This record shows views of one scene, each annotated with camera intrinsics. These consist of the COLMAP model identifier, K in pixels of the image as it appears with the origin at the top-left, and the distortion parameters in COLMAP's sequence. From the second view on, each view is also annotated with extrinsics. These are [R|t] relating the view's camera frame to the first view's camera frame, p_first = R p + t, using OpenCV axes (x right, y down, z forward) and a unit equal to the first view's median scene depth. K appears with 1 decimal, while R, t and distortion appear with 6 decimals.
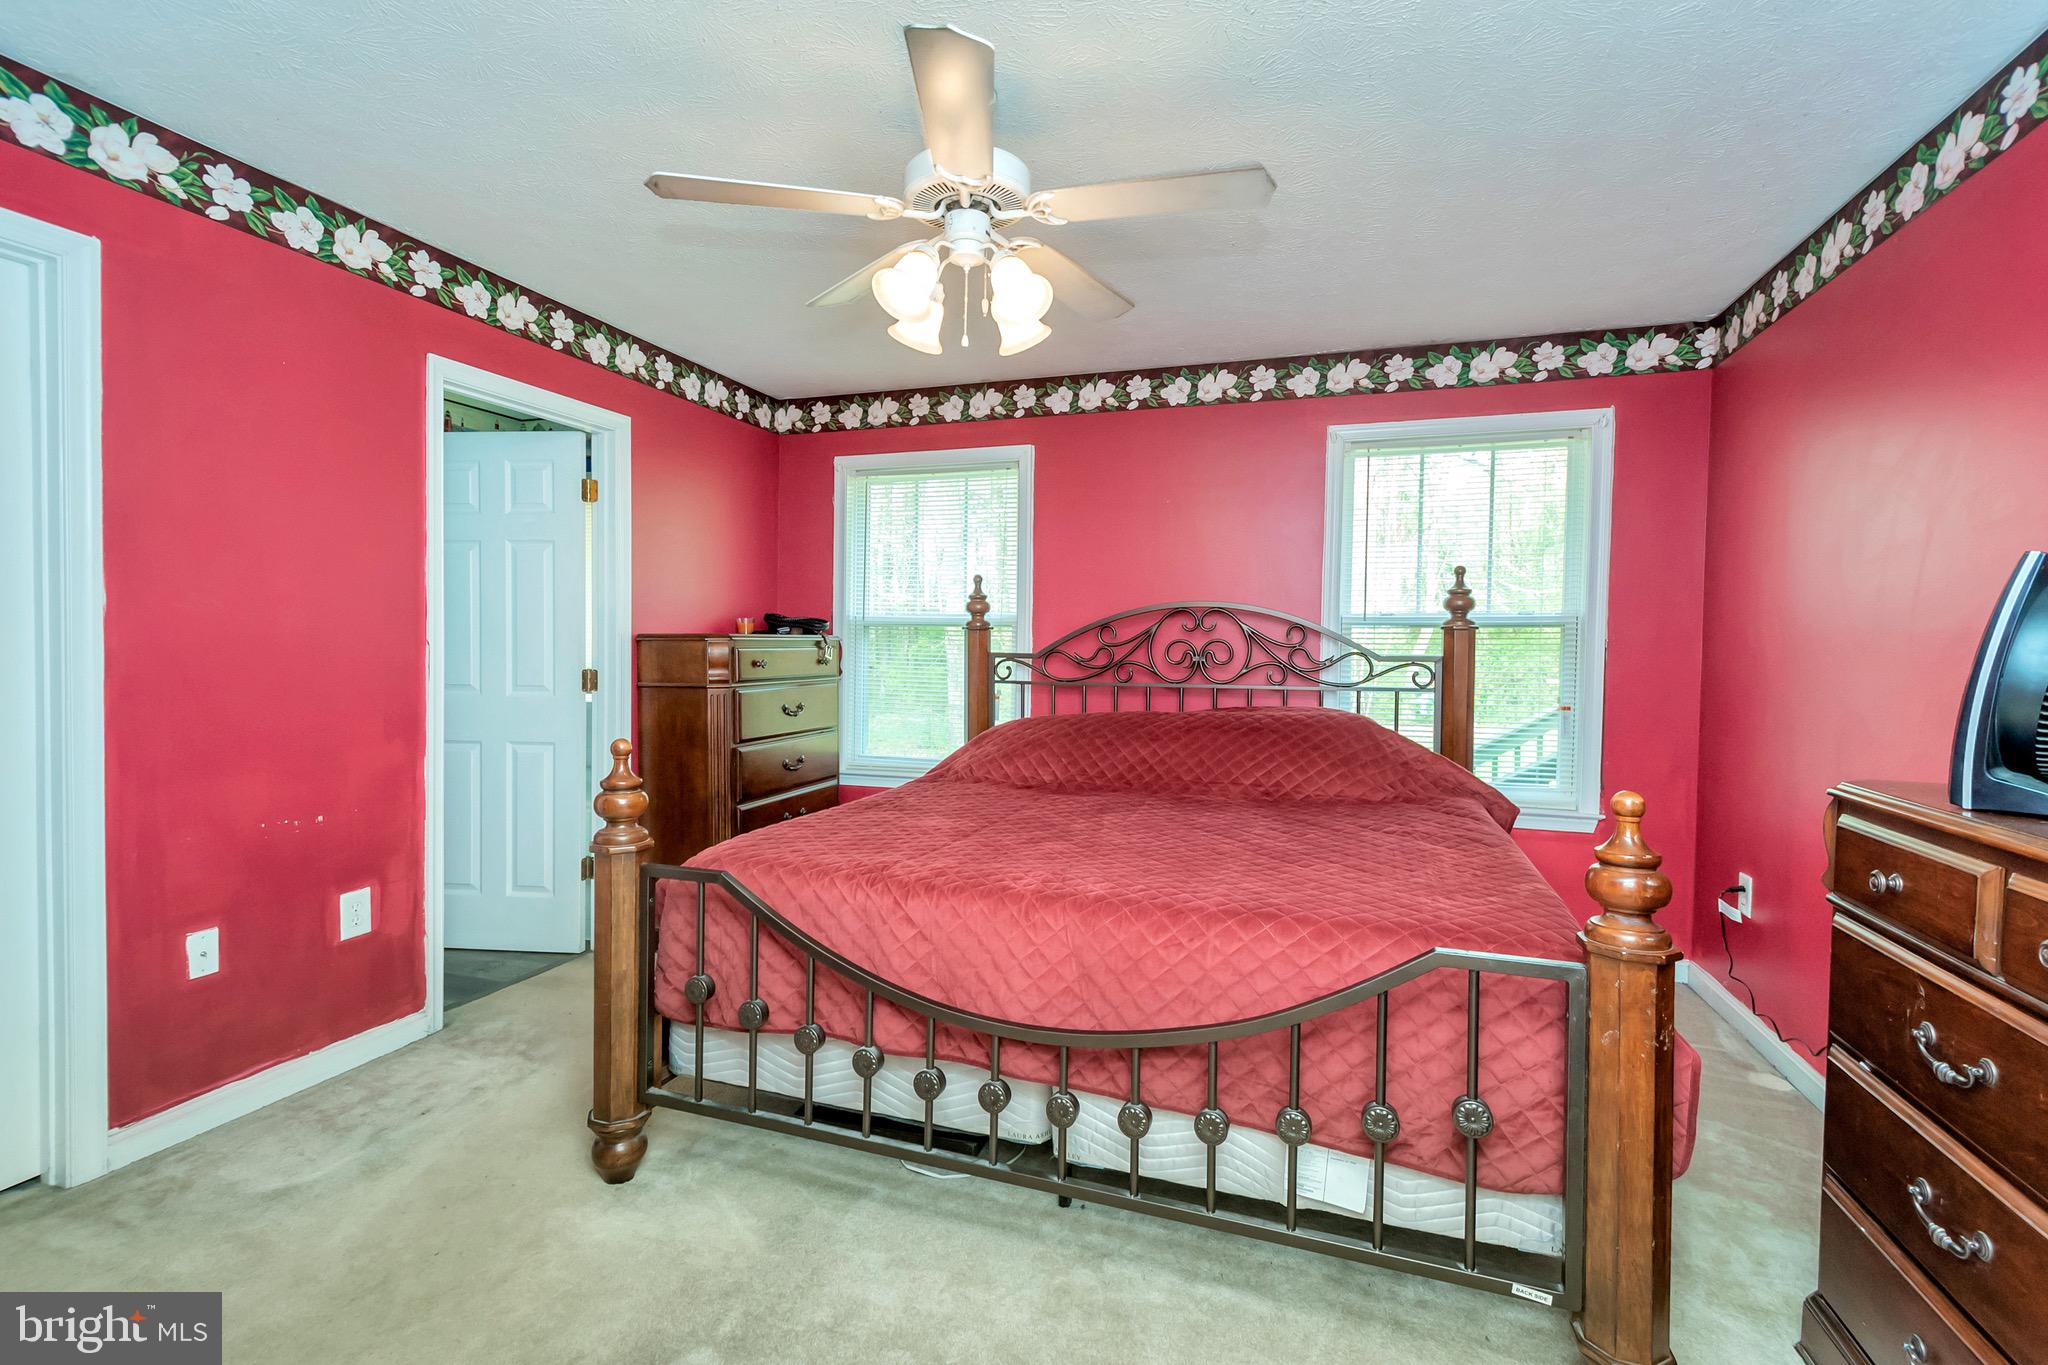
lens RADIAL K [[865.0, 0, 1029.7], [0, 865.0, 646.0], [0, 0, 1]] dist [-0.011098, 0.000357]
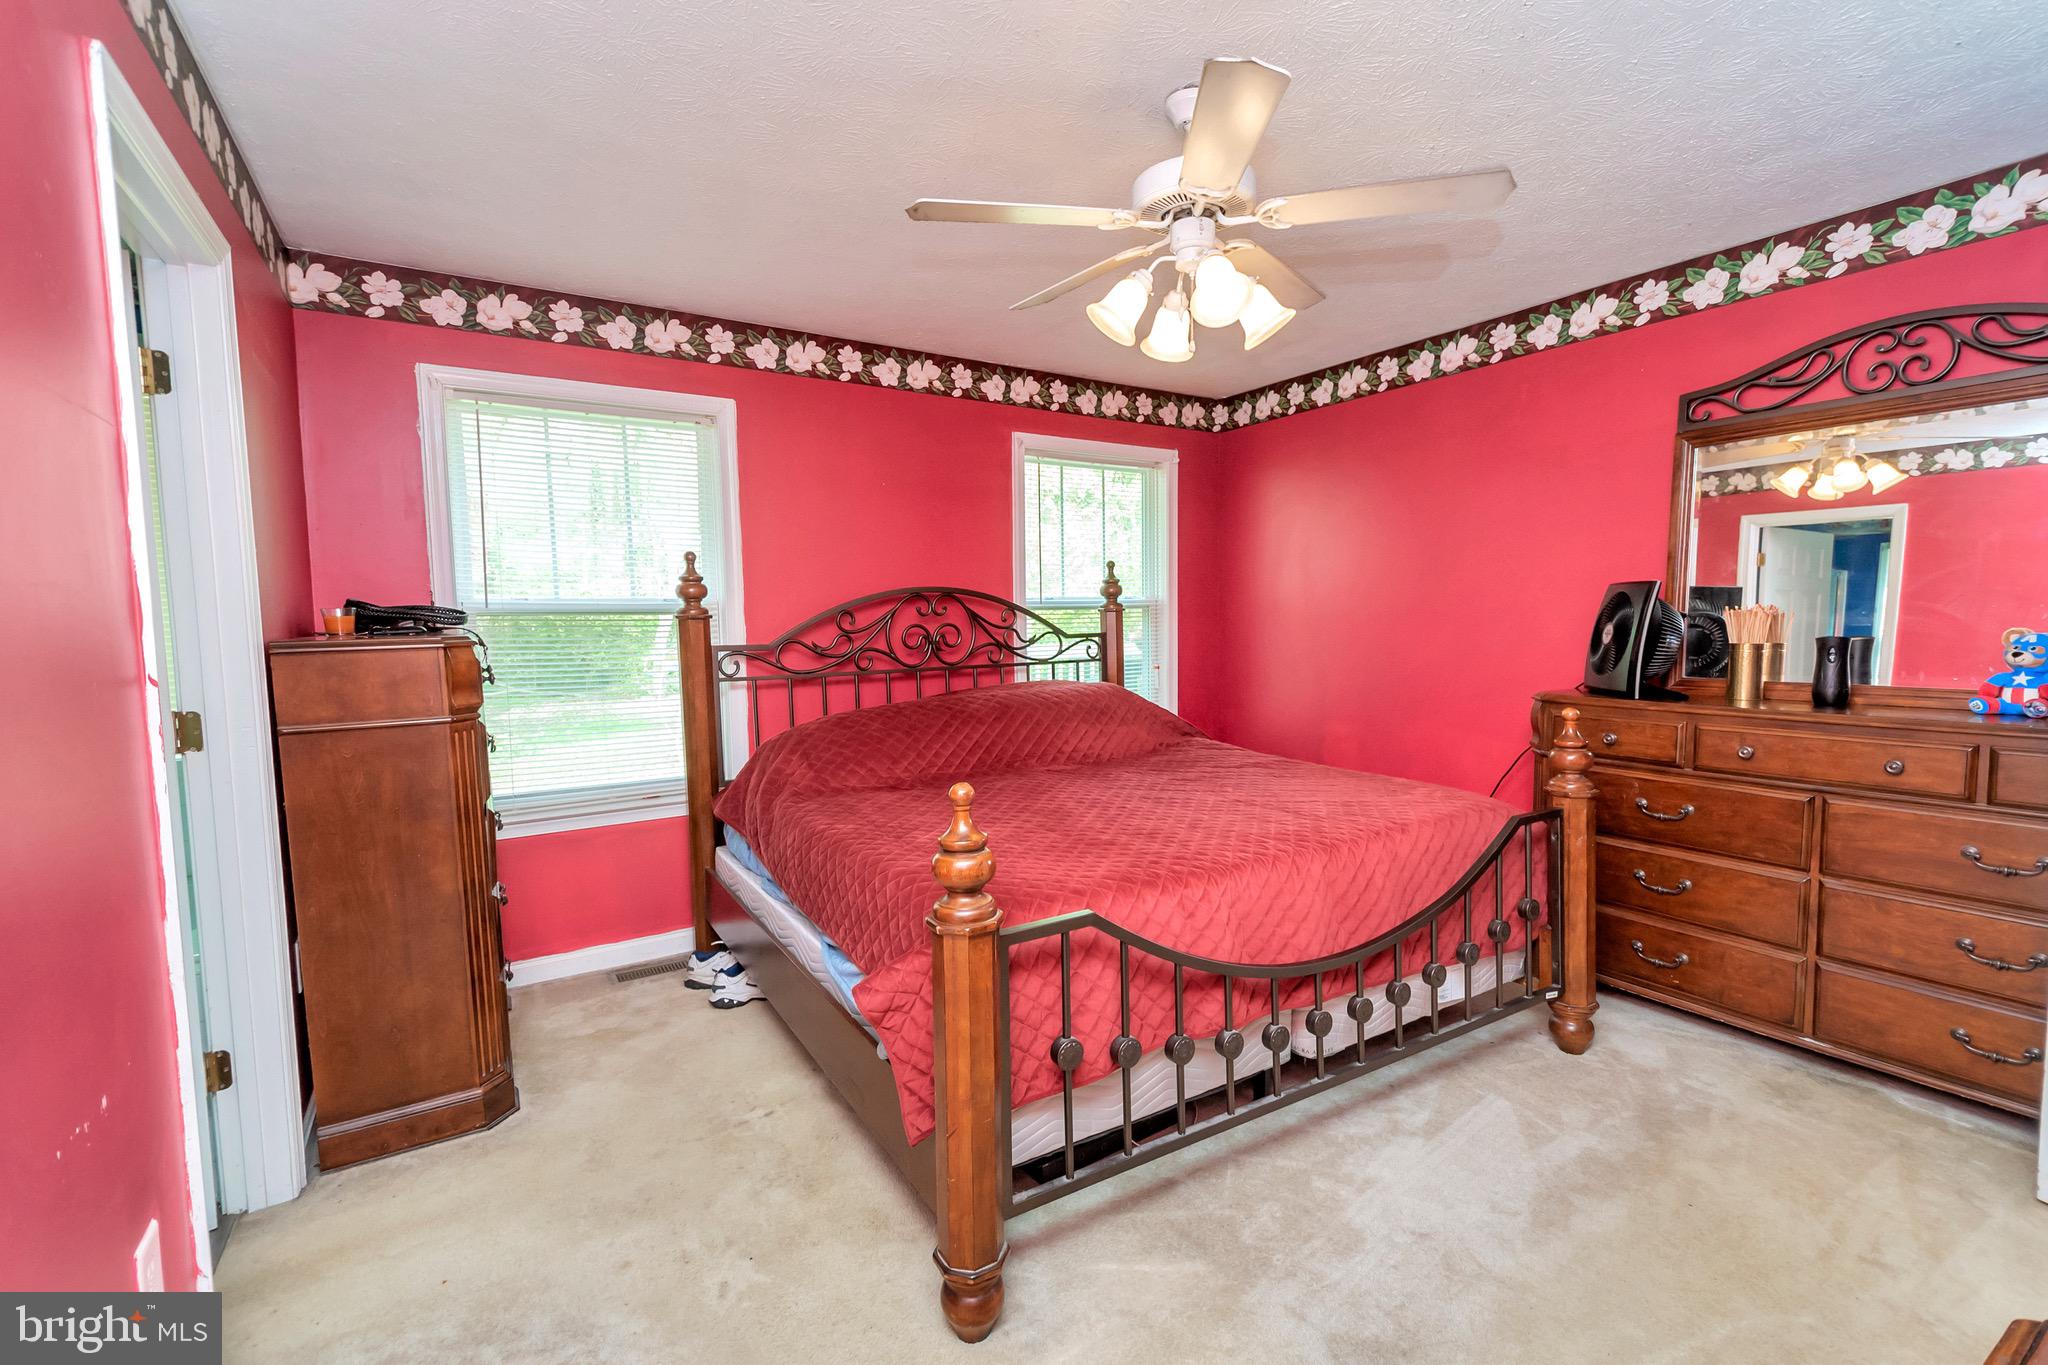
lens RADIAL K [[908.6, 0, 1024.2], [0, 908.6, 633.2], [0, 0, 1]] dist [0.018751, -0.031261]
pose [[0.631383, -0.034711, 0.774694, -0.571377], [0.022627, 0.999397, 0.026338, -0.022686], [-0.775141, 0.000900, 0.631787, 0.237005]]
